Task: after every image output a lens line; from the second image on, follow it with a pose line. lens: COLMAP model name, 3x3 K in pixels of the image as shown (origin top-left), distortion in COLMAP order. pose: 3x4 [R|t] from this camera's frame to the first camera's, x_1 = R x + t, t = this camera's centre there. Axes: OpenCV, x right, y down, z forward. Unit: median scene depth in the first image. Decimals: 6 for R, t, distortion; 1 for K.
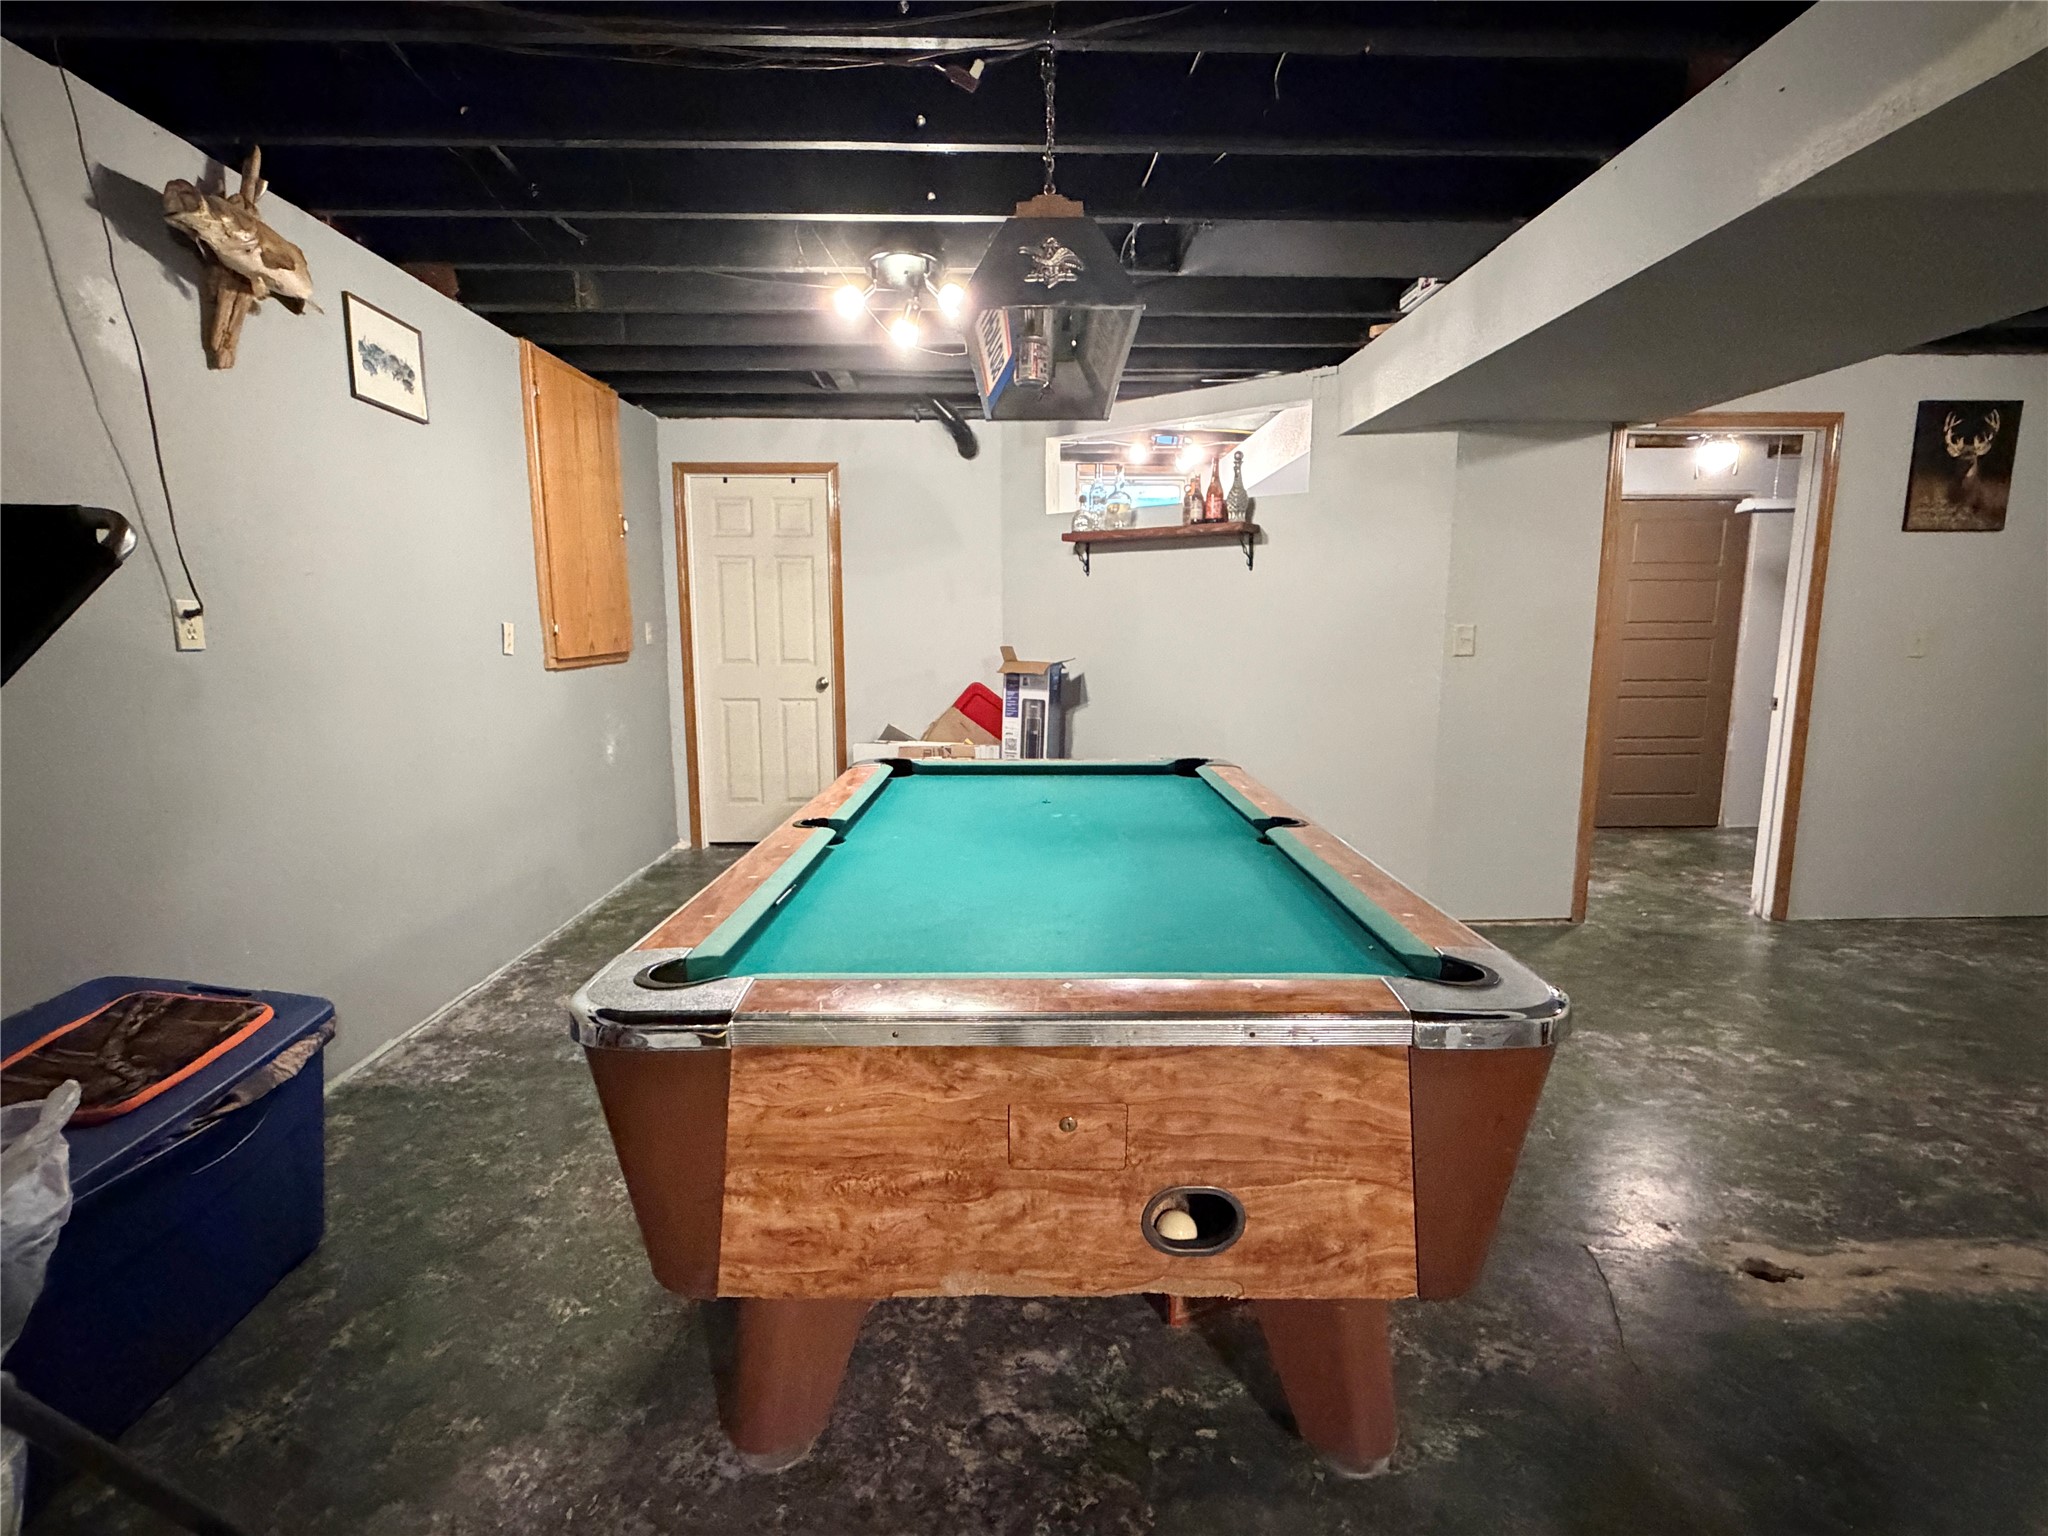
lens RADIAL K [[961.0, 0, 1027.8], [0, 961.0, 765.3], [0, 0, 1]] dist [-0.002007, 0.000714]
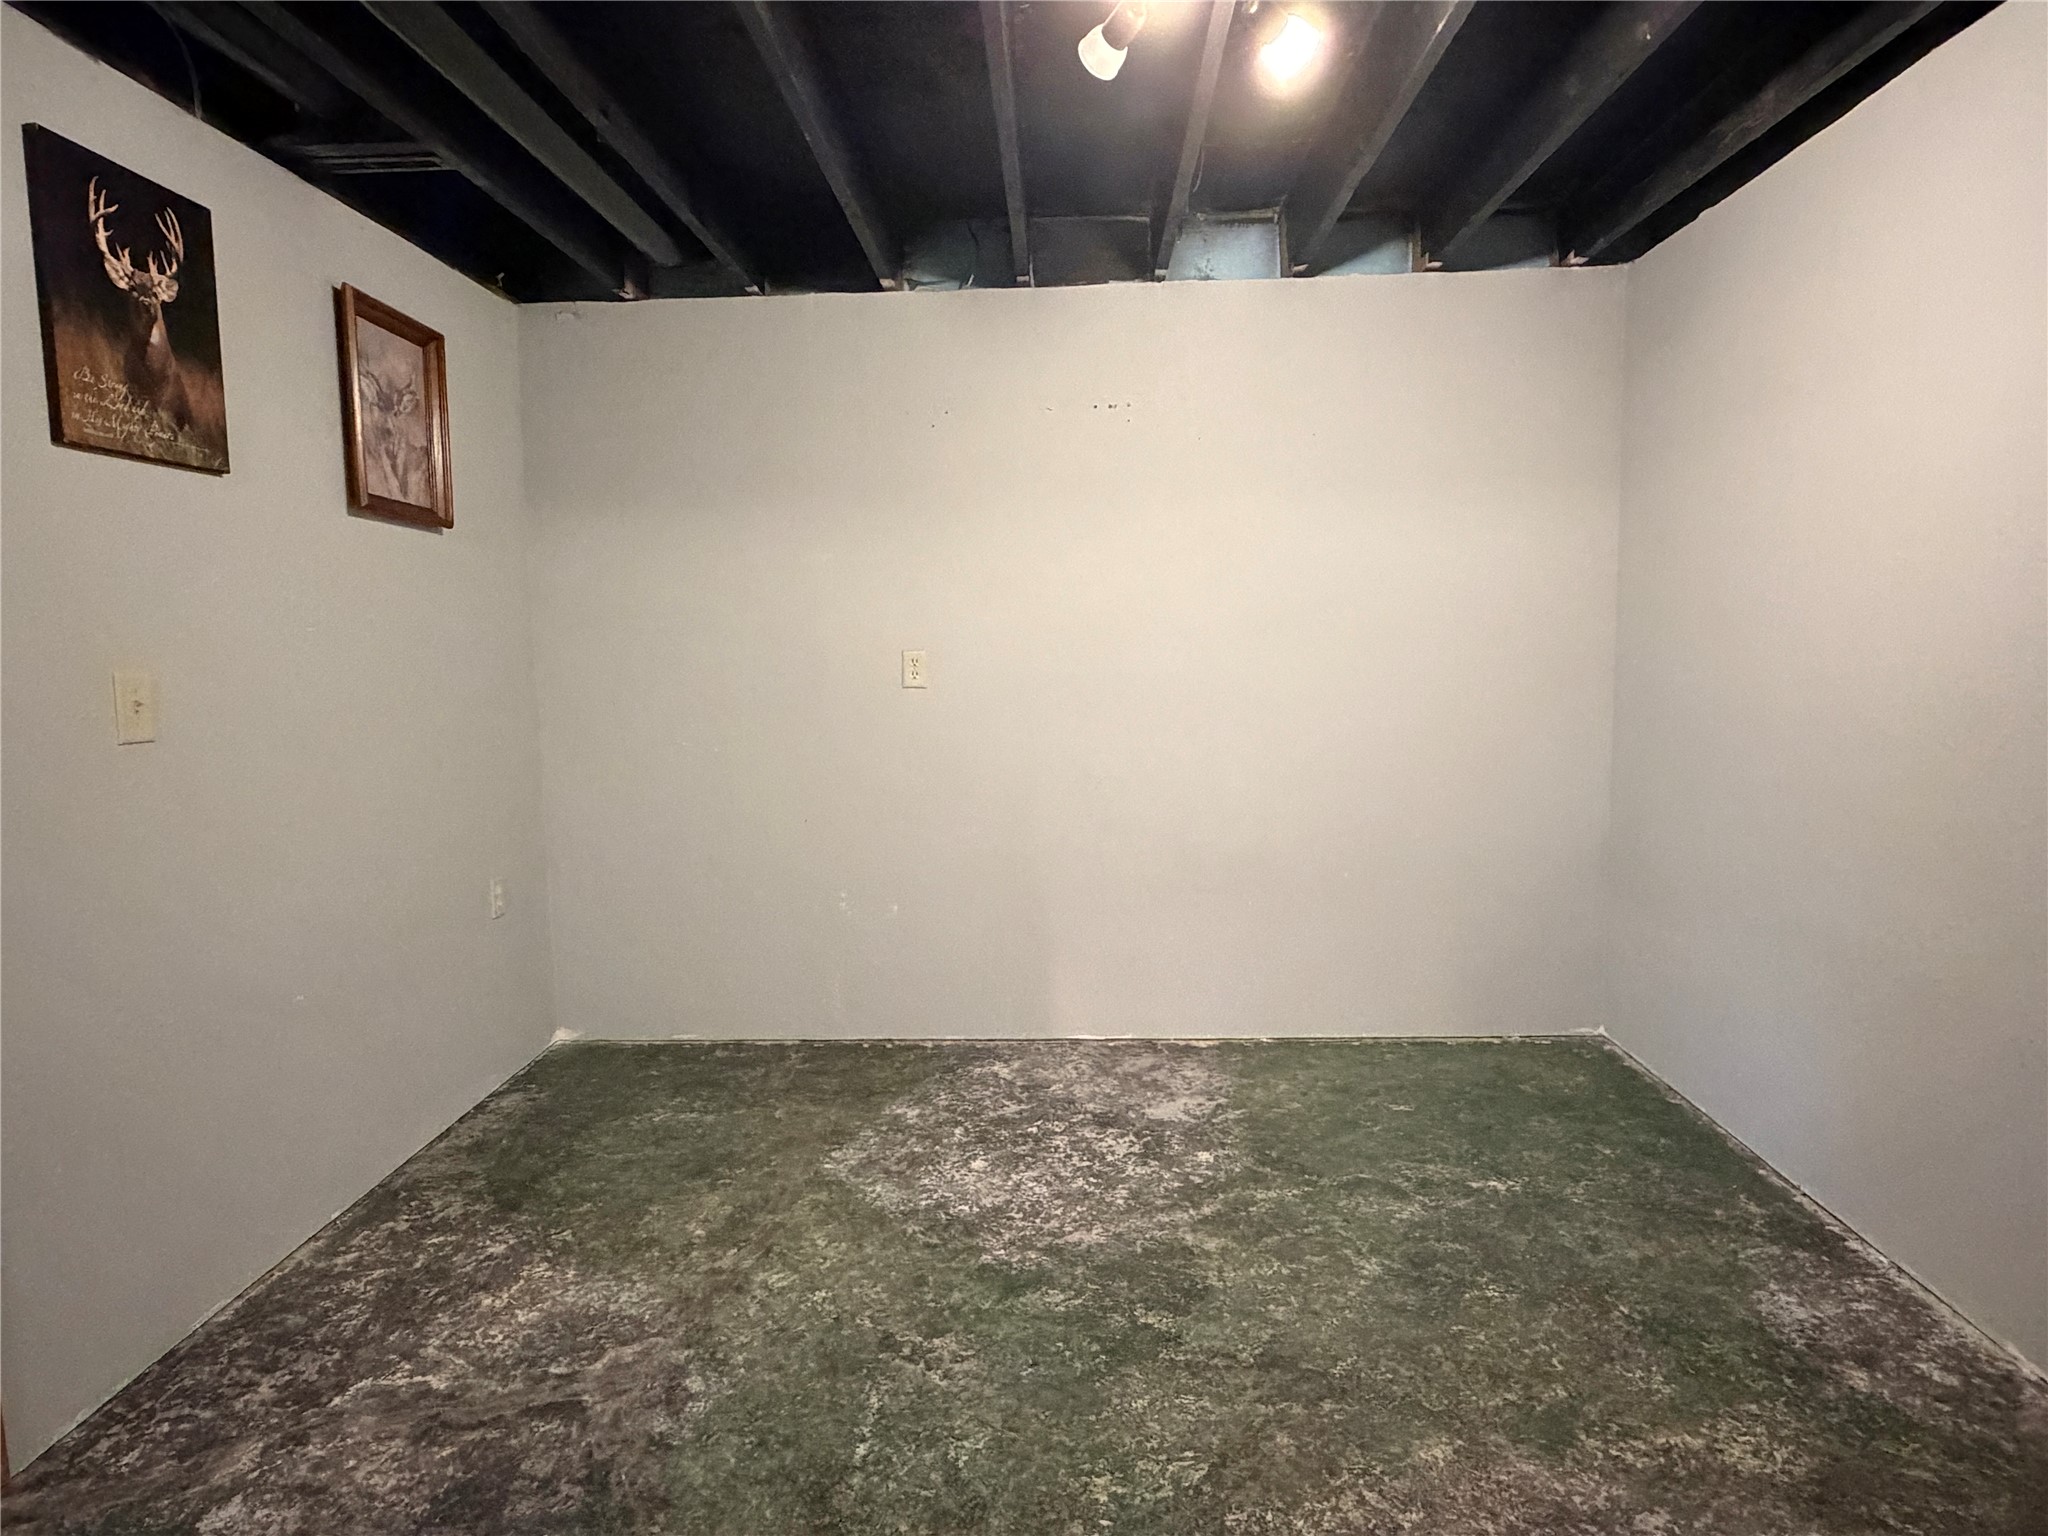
lens RADIAL K [[1204.3, 0, 1023.7], [0, 1204.3, 767.5], [0, 0, 1]] dist [0.000572, 0.000049]
pose [[0.038578, -0.109603, 0.993226, 0.409810], [0.156379, 0.982382, 0.102333, -0.098235], [-0.986943, 0.151372, 0.055038, 0.595398]]
